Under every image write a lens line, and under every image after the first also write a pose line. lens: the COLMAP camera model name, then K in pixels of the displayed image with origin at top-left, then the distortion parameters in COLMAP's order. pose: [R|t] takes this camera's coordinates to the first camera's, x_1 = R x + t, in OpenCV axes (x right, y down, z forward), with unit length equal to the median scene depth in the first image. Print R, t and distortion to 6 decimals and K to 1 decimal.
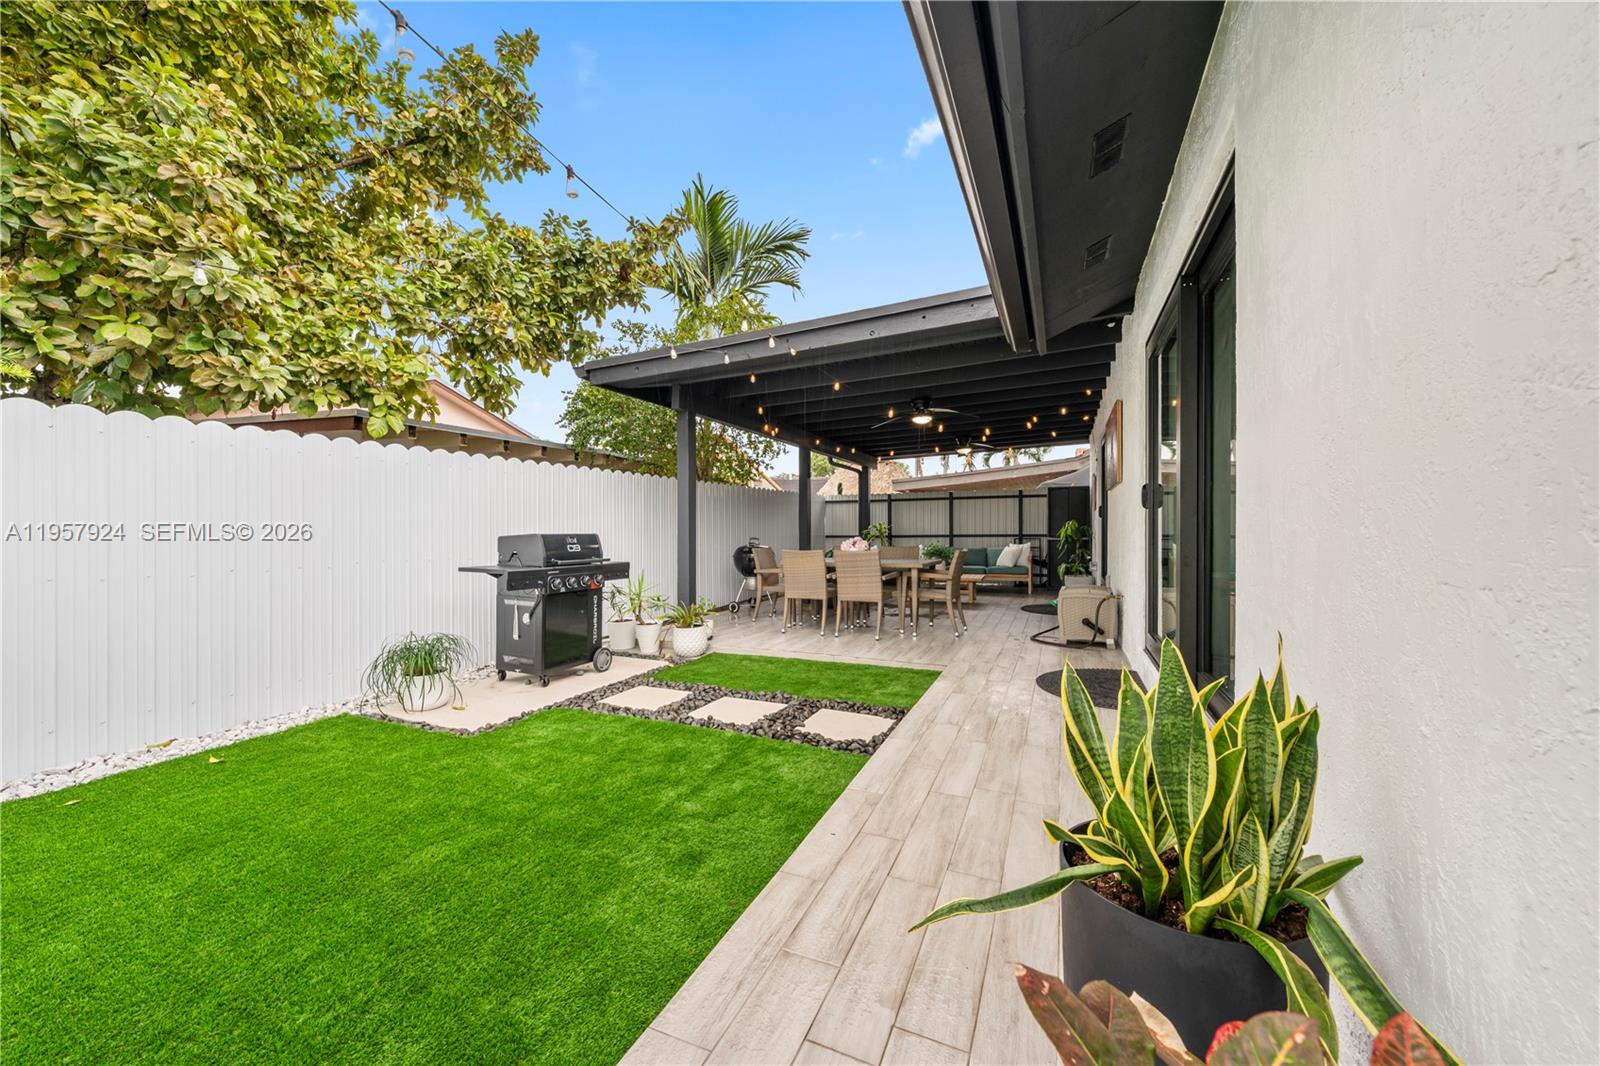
lens RADIAL K [[590.3, 0, 793.5], [0, 590.3, 532.4], [0, 0, 1]] dist [-0.002563, 0.000218]
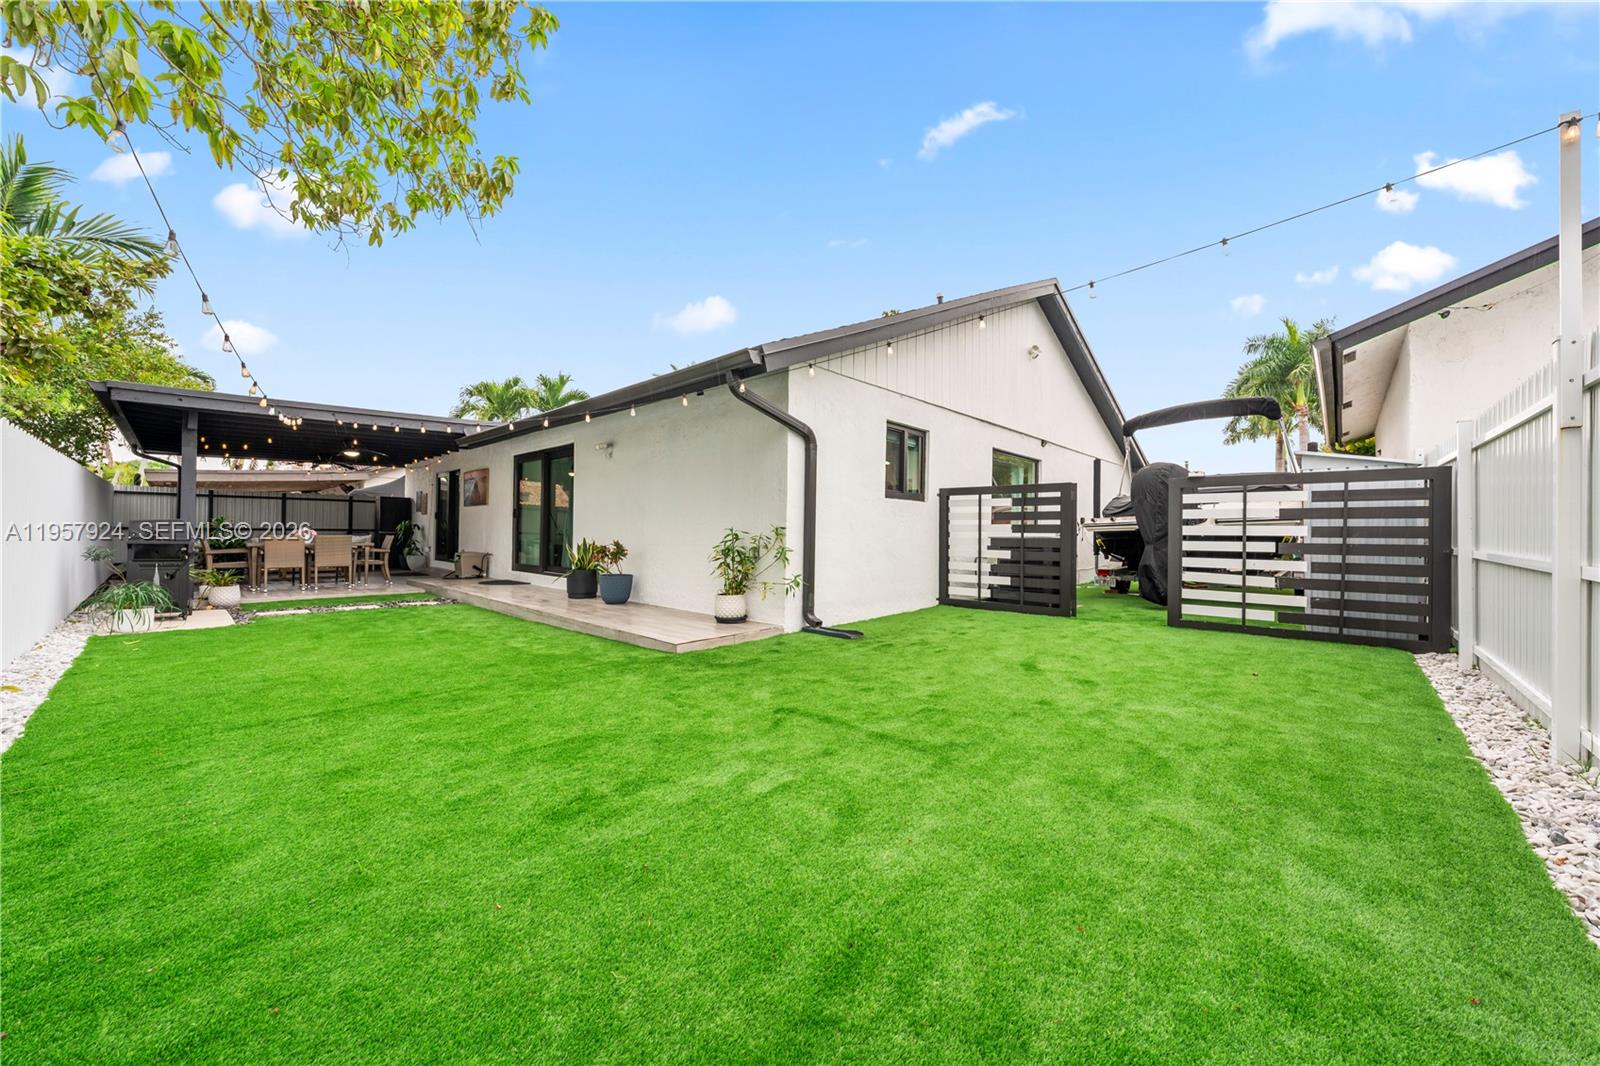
lens RADIAL K [[590.3, 0, 814.8], [0, 590.3, 531.3], [0, 0, 1]] dist [-0.002563, 0.000218]
pose [[0.303215, 0.015424, 0.952797, -0.644299], [-0.009015, 0.999871, -0.013317, 0.018114], [-0.952879, -0.004552, 0.303315, -0.466553]]
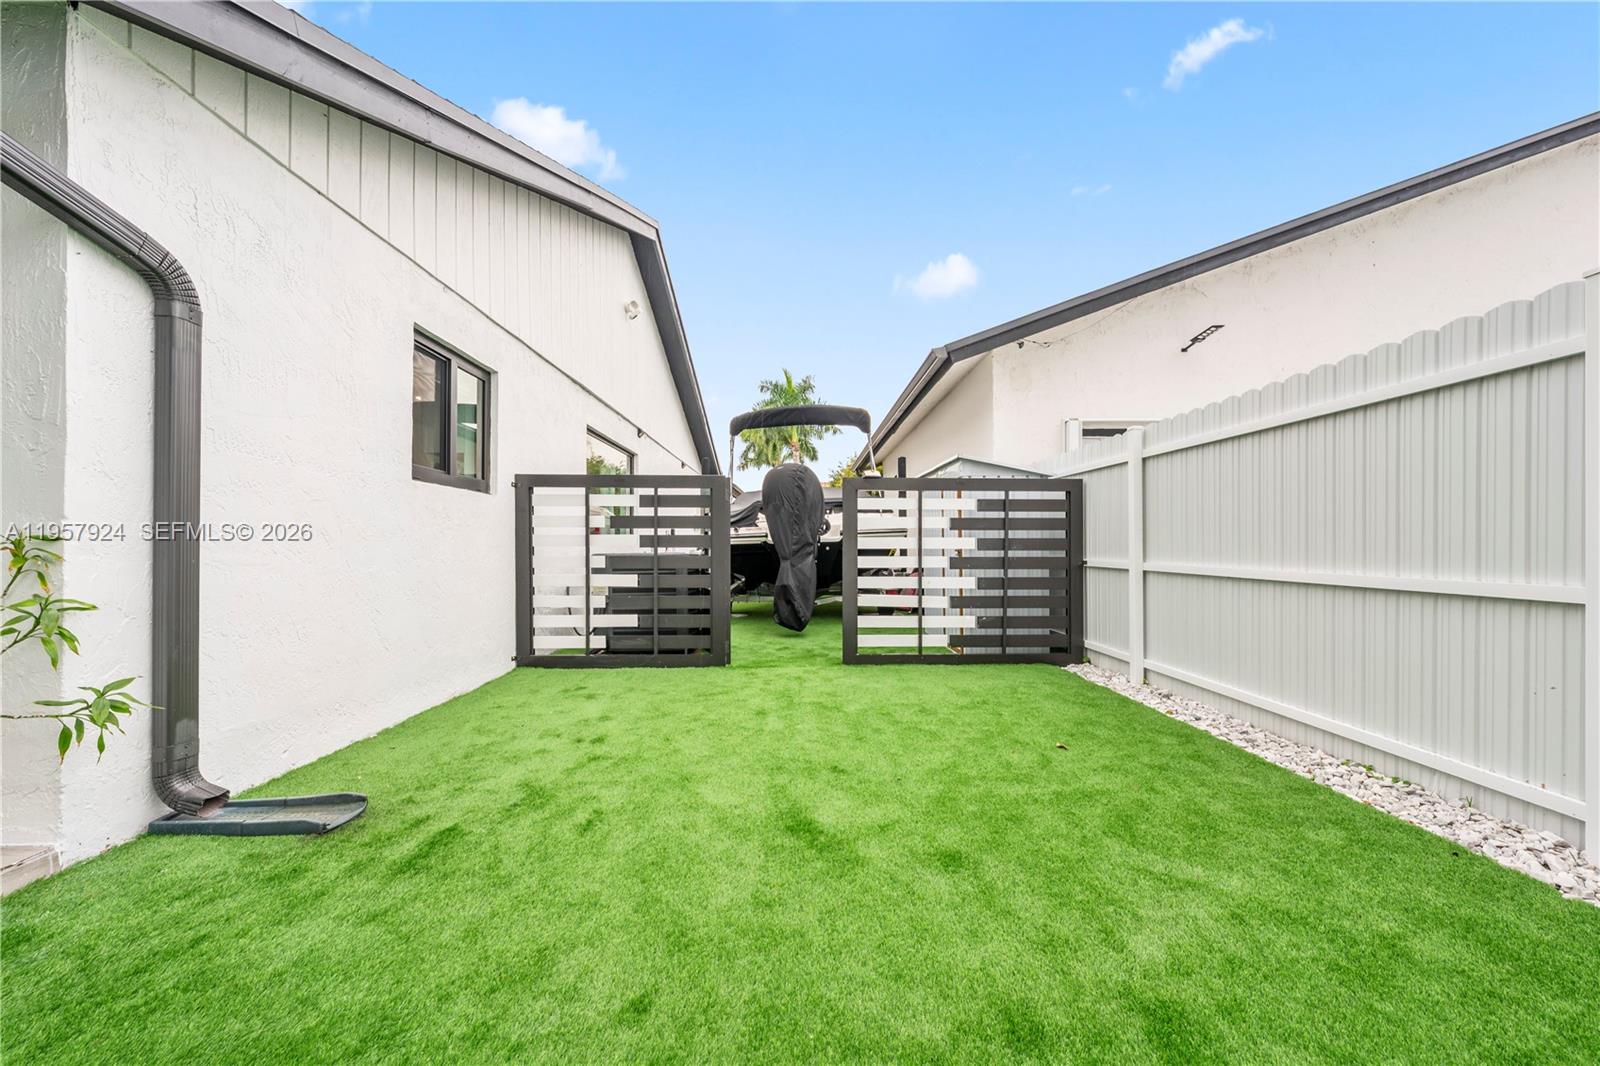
lens RADIAL K [[590.3, 0, 804.7], [0, 590.3, 551.7], [0, 0, 1]] dist [-0.002563, 0.000218]
pose [[-0.416626, 0.005296, 0.909062, -0.340204], [0.006887, 0.999973, -0.002669, 0.013305], [-0.909052, 0.005149, -0.416651, -0.392445]]
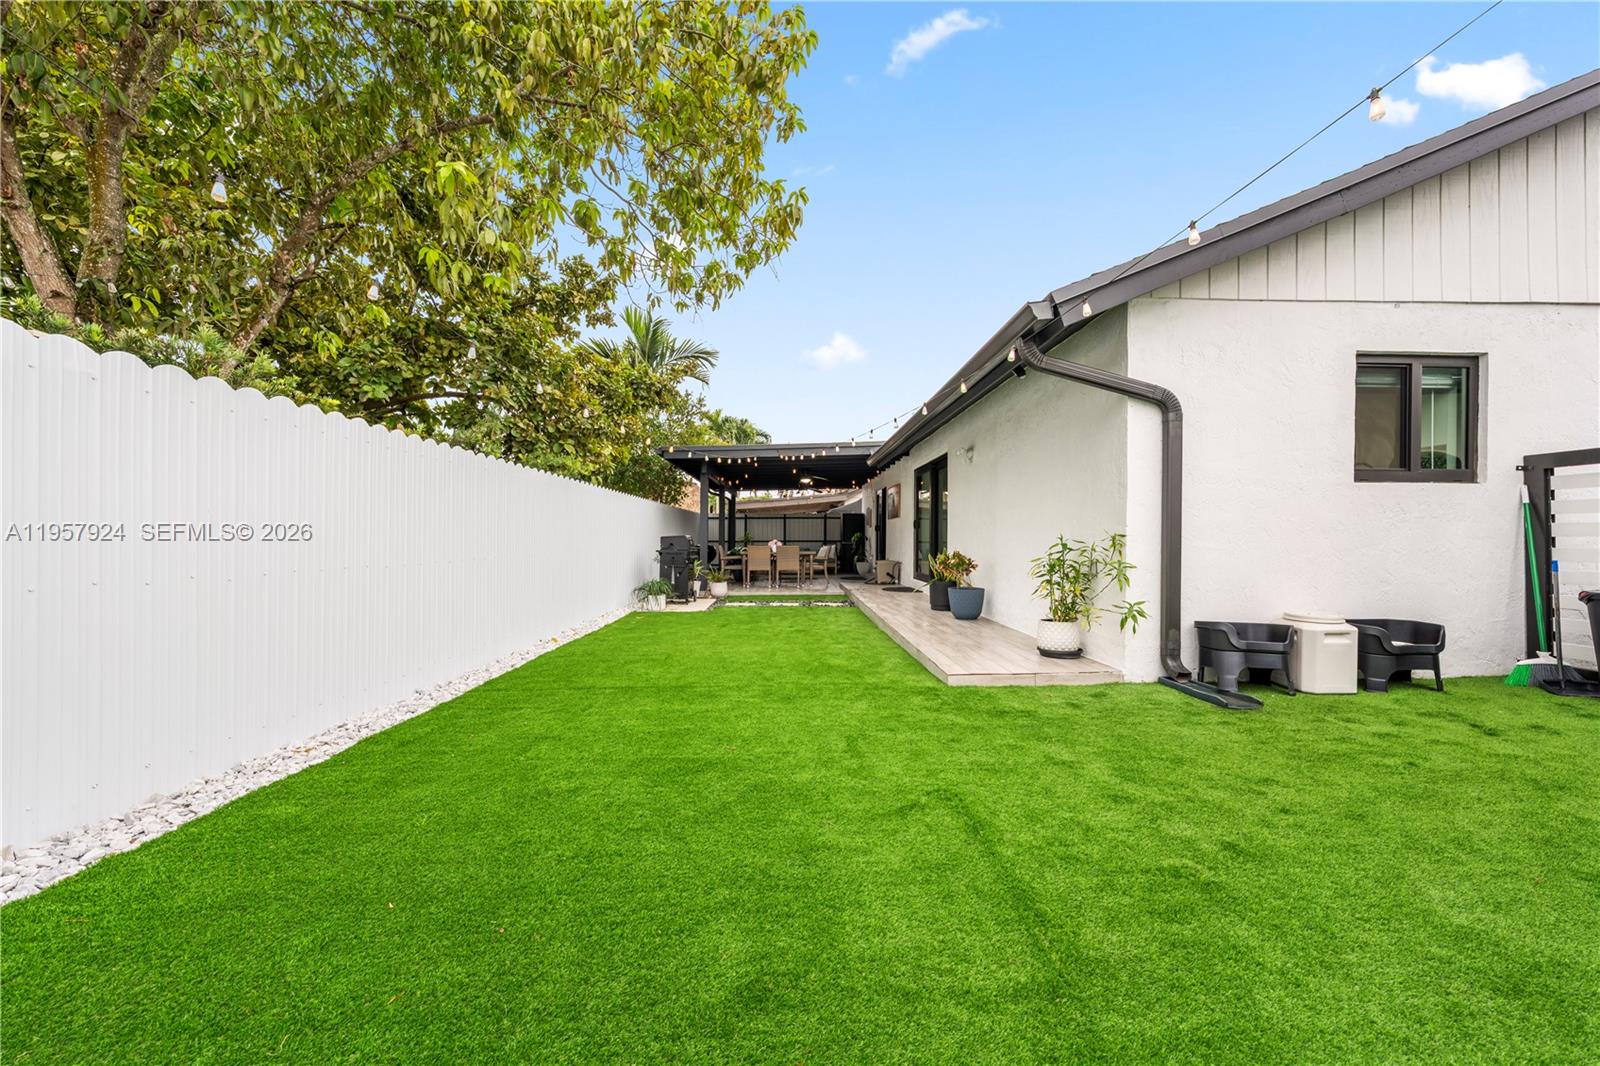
lens RADIAL K [[590.3, 0, 798.0], [0, 590.3, 539.0], [0, 0, 1]] dist [-0.002563, 0.000218]
pose [[0.898458, 0.008745, 0.438973, -0.477820], [-0.005863, 0.999951, -0.007919, 0.014286], [-0.439021, 0.004541, 0.898465, -0.542721]]
